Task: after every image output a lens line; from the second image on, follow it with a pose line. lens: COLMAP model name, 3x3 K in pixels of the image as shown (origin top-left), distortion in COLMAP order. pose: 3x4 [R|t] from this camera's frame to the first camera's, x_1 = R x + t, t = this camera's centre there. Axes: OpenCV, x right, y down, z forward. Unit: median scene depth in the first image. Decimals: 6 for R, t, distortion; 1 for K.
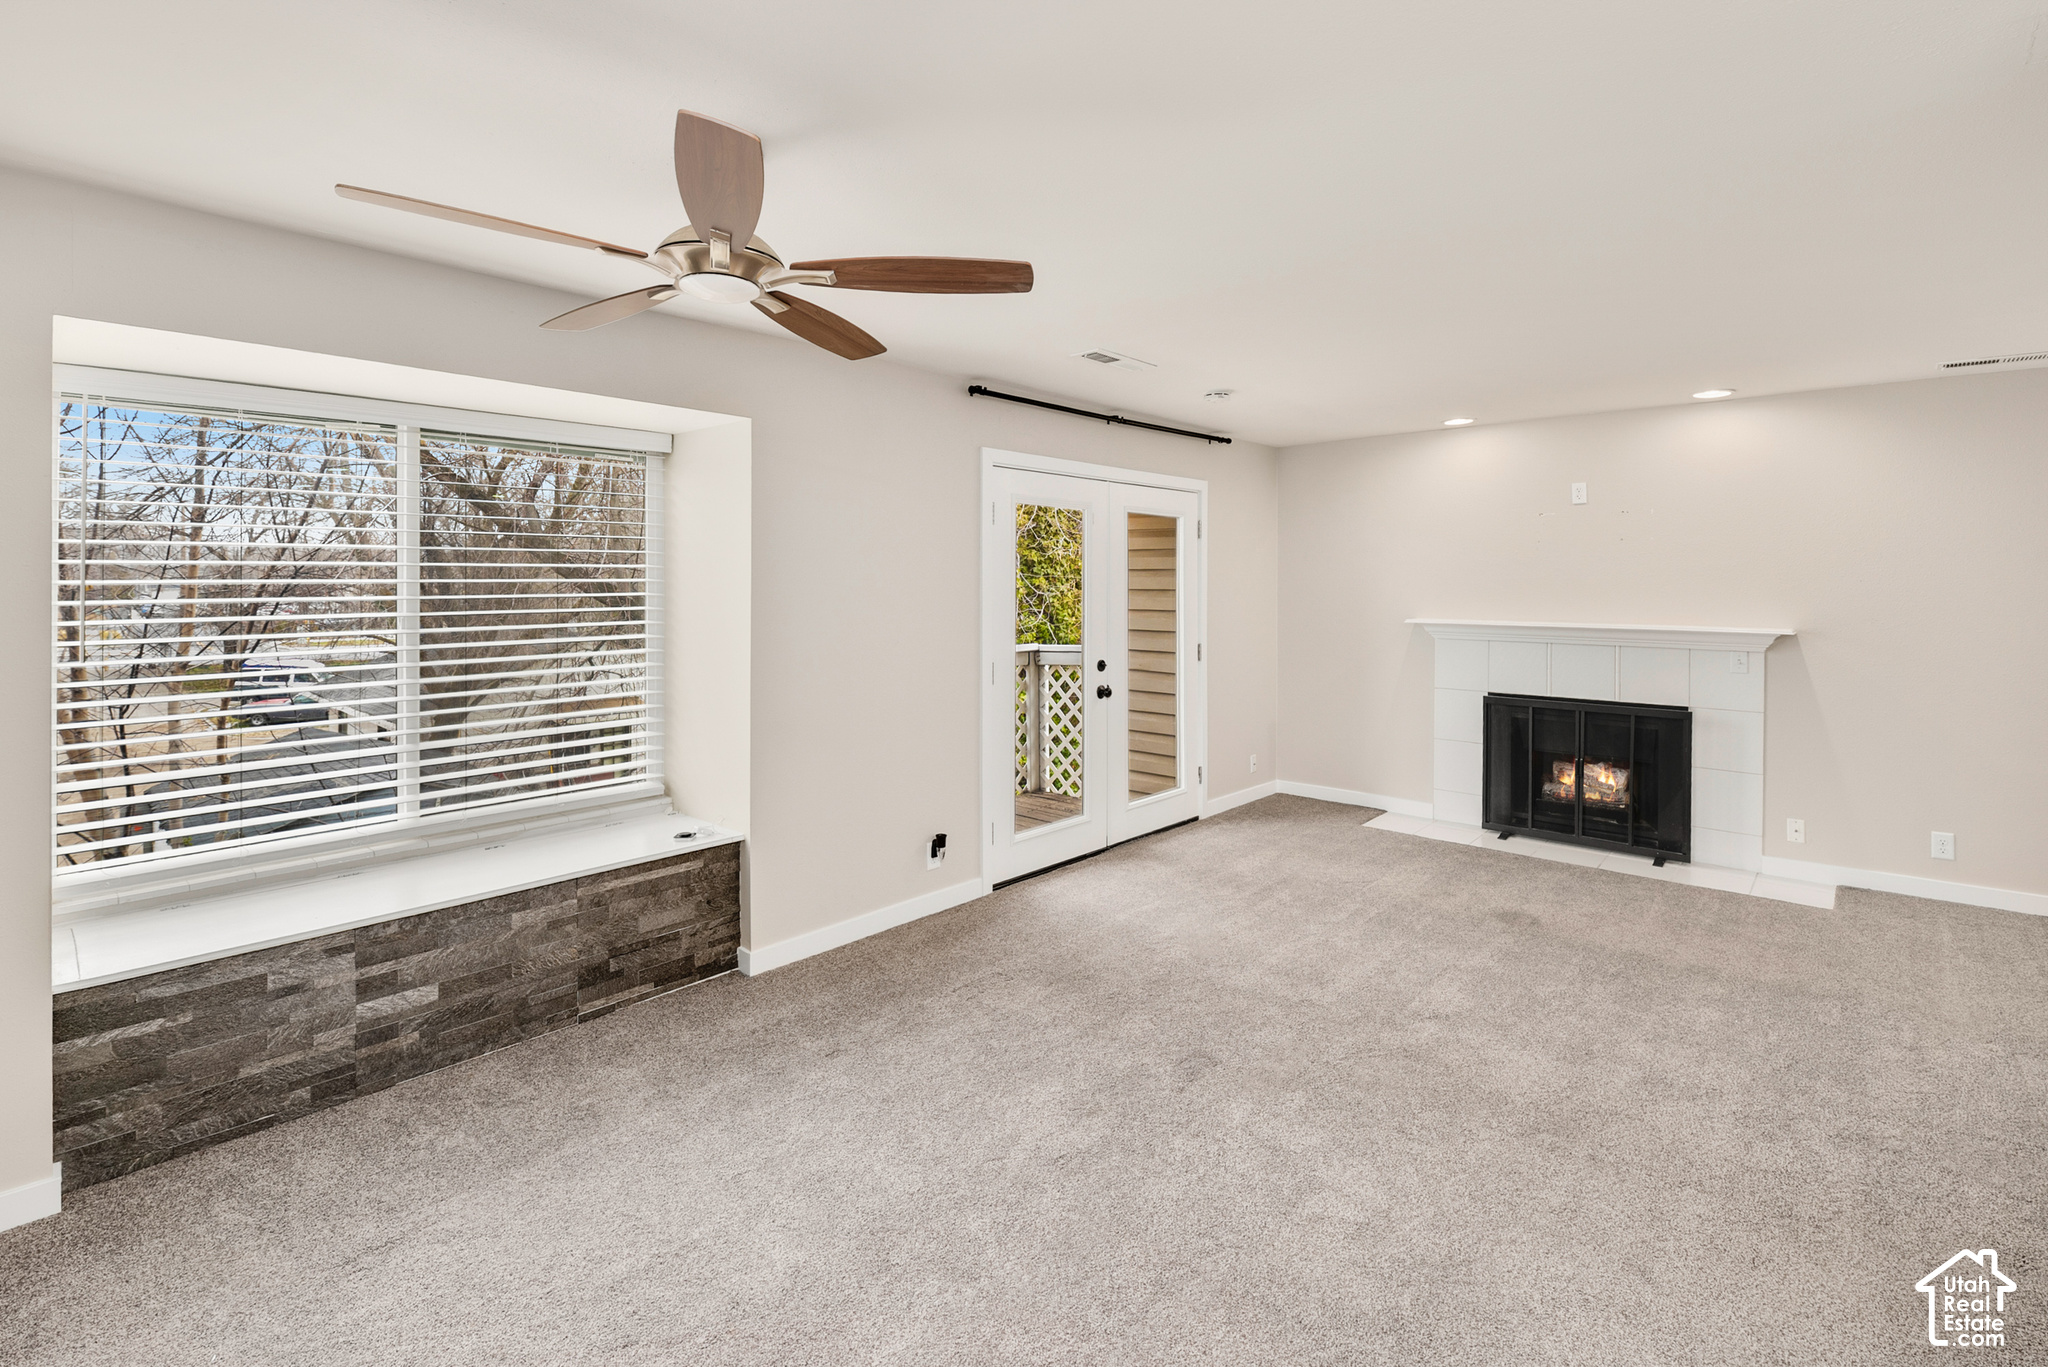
lens RADIAL K [[936.2, 0, 1022.0], [0, 936.2, 586.1], [0, 0, 1]] dist [-0.003649, -0.001318]
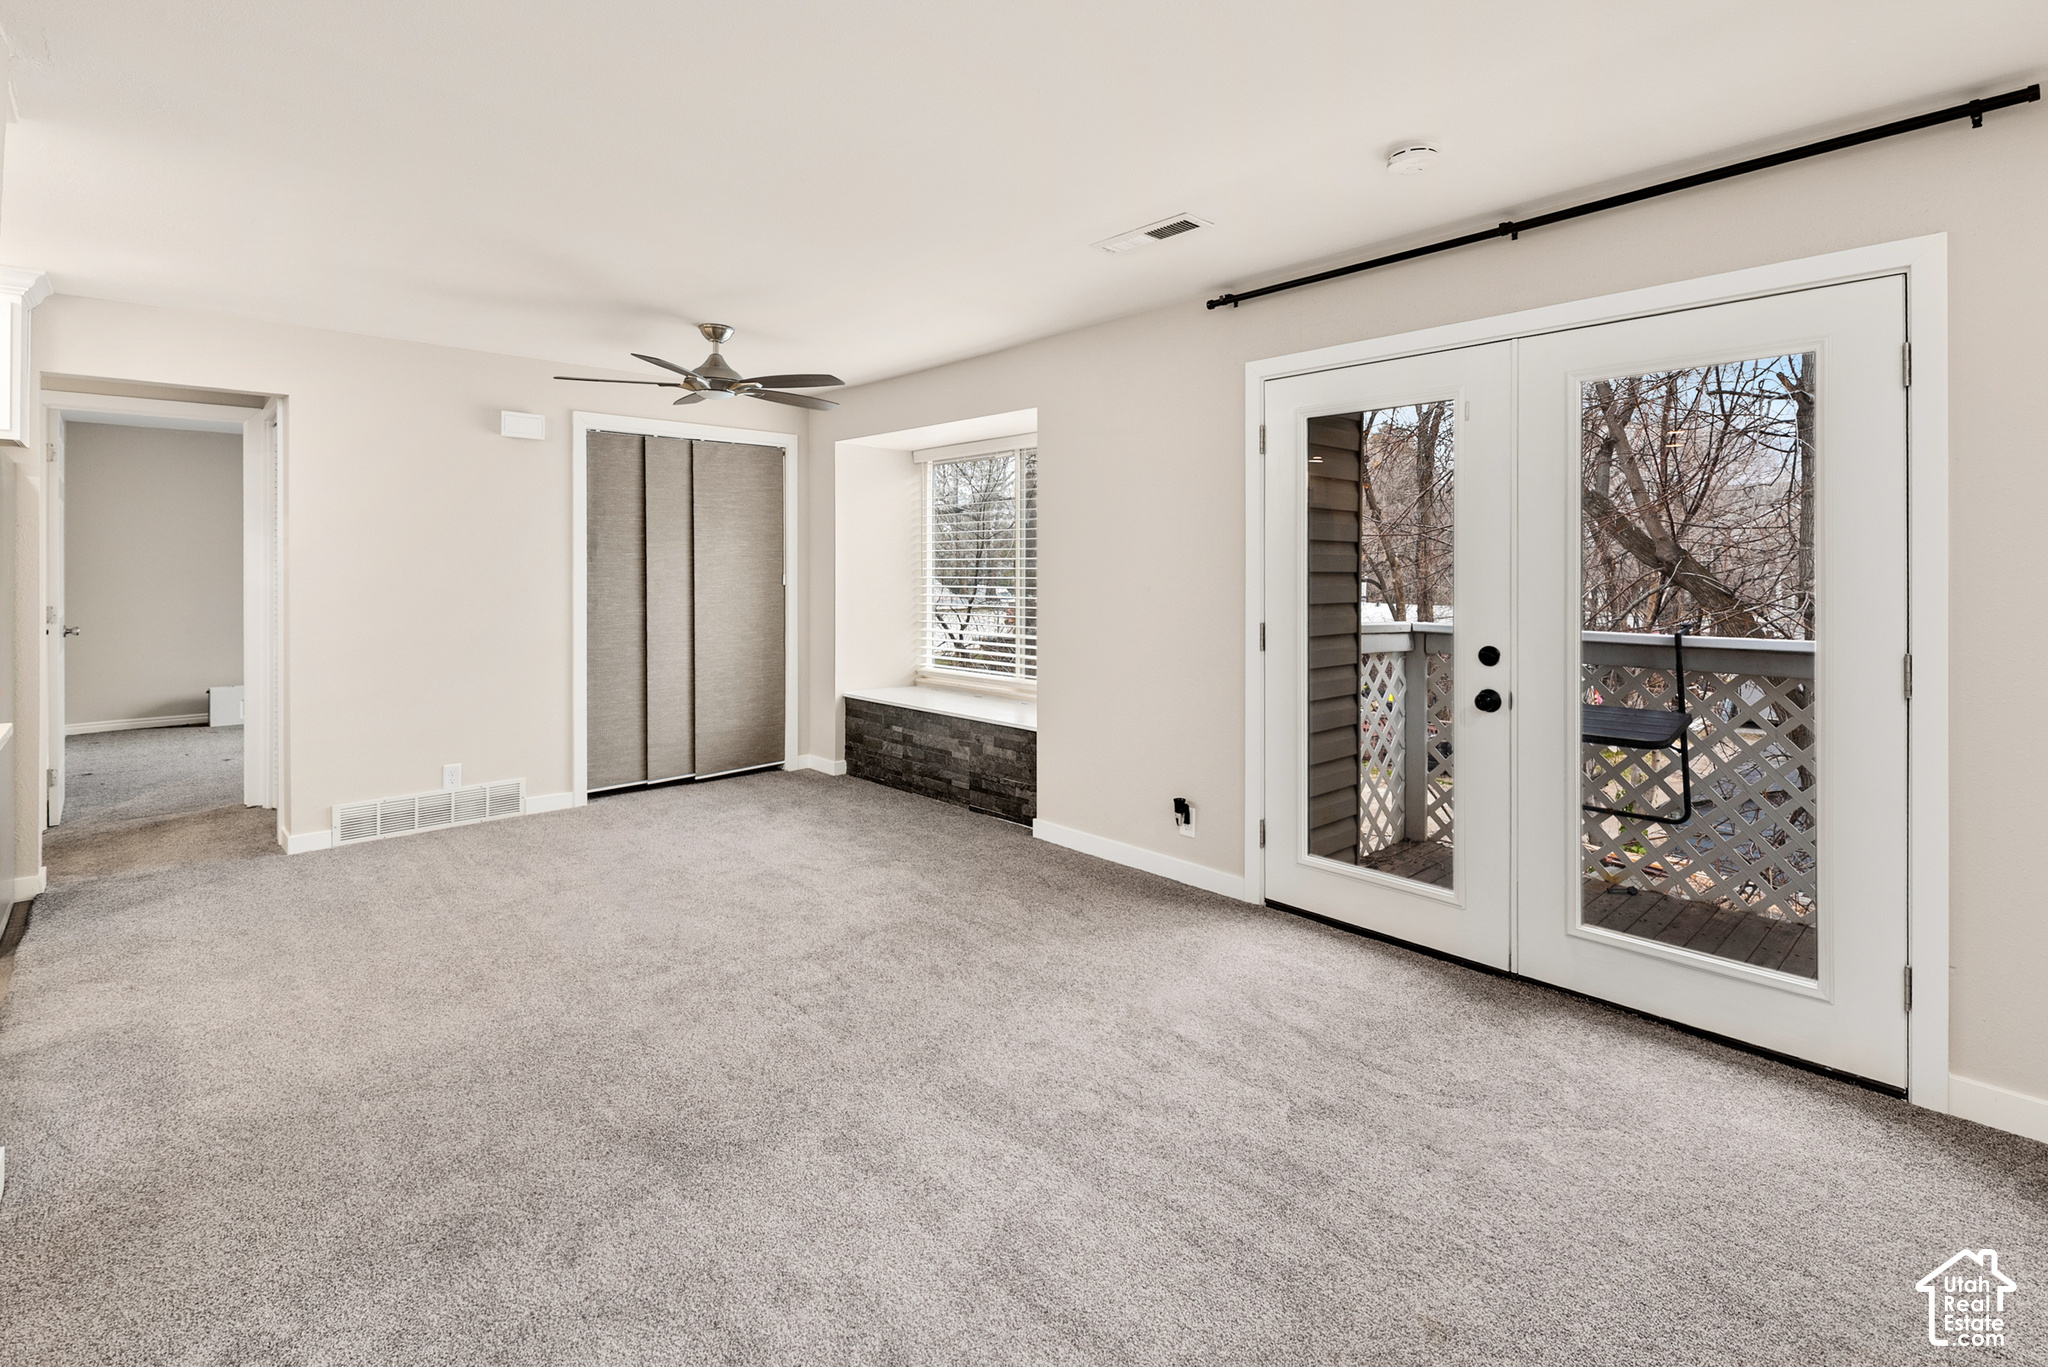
lens RADIAL K [[944.1, 0, 1020.9], [0, 944.1, 564.5], [0, 0, 1]] dist [0.003612, -0.000109]
pose [[-0.082977, -0.001661, -0.996550, 1.029247], [-0.000052, 0.999999, -0.001662, 0.041212], [0.996551, -0.000086, -0.082977, 1.100853]]
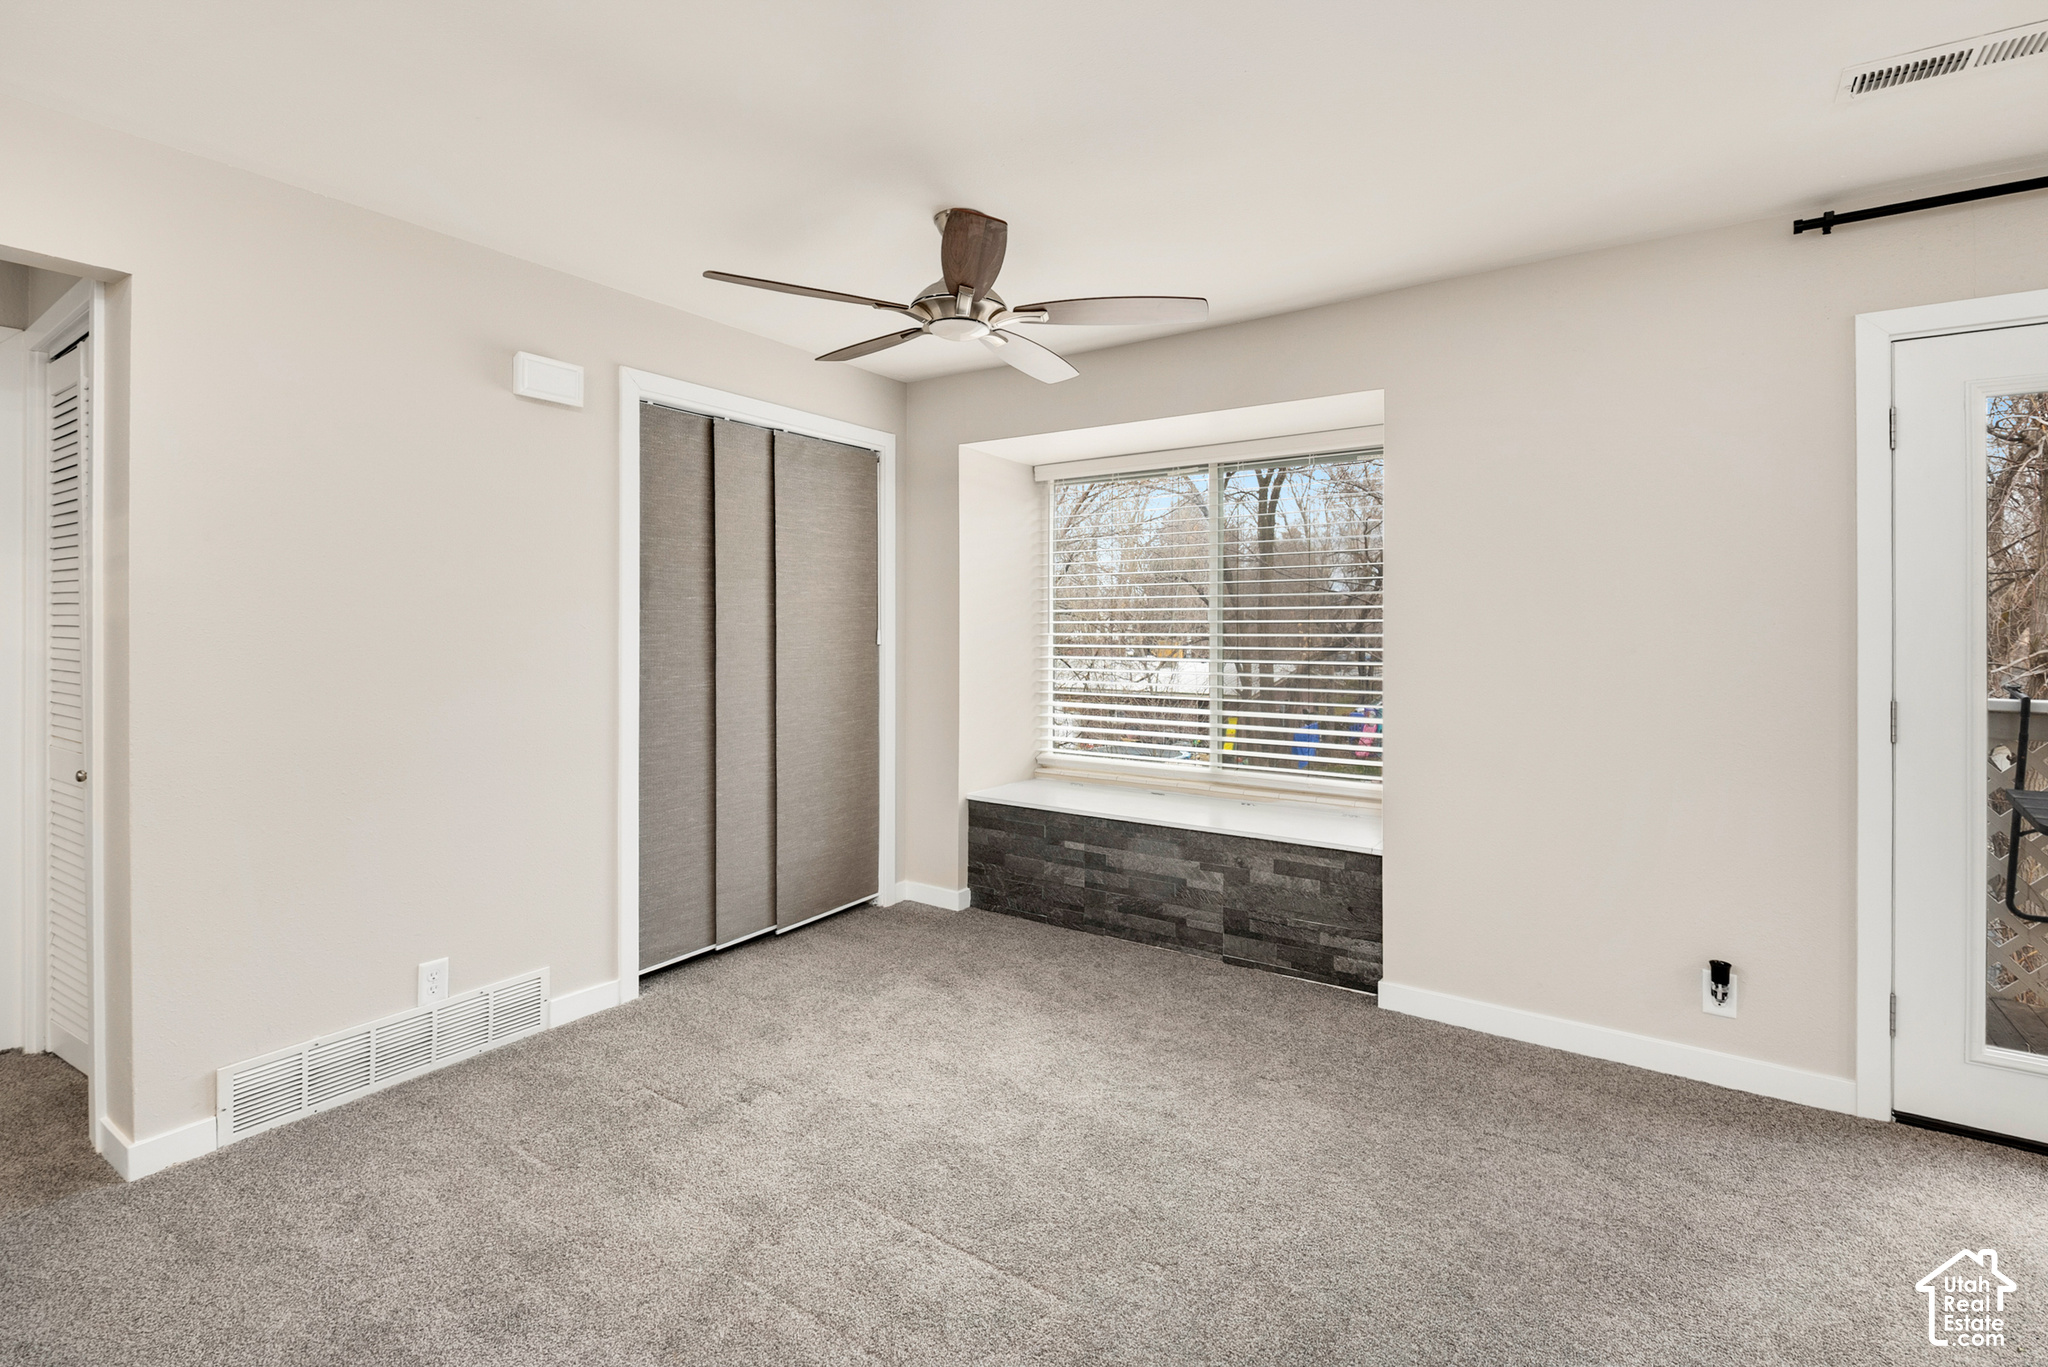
lens RADIAL K [[925.8, 0, 1023.7], [0, 925.8, 619.6], [0, 0, 1]] dist [-0.005361, -0.000685]
pose [[0.133581, -0.003520, -0.991032, 0.553998], [-0.002124, 0.999990, -0.003838, 0.047535], [0.991036, 0.002618, 0.133572, 0.544651]]
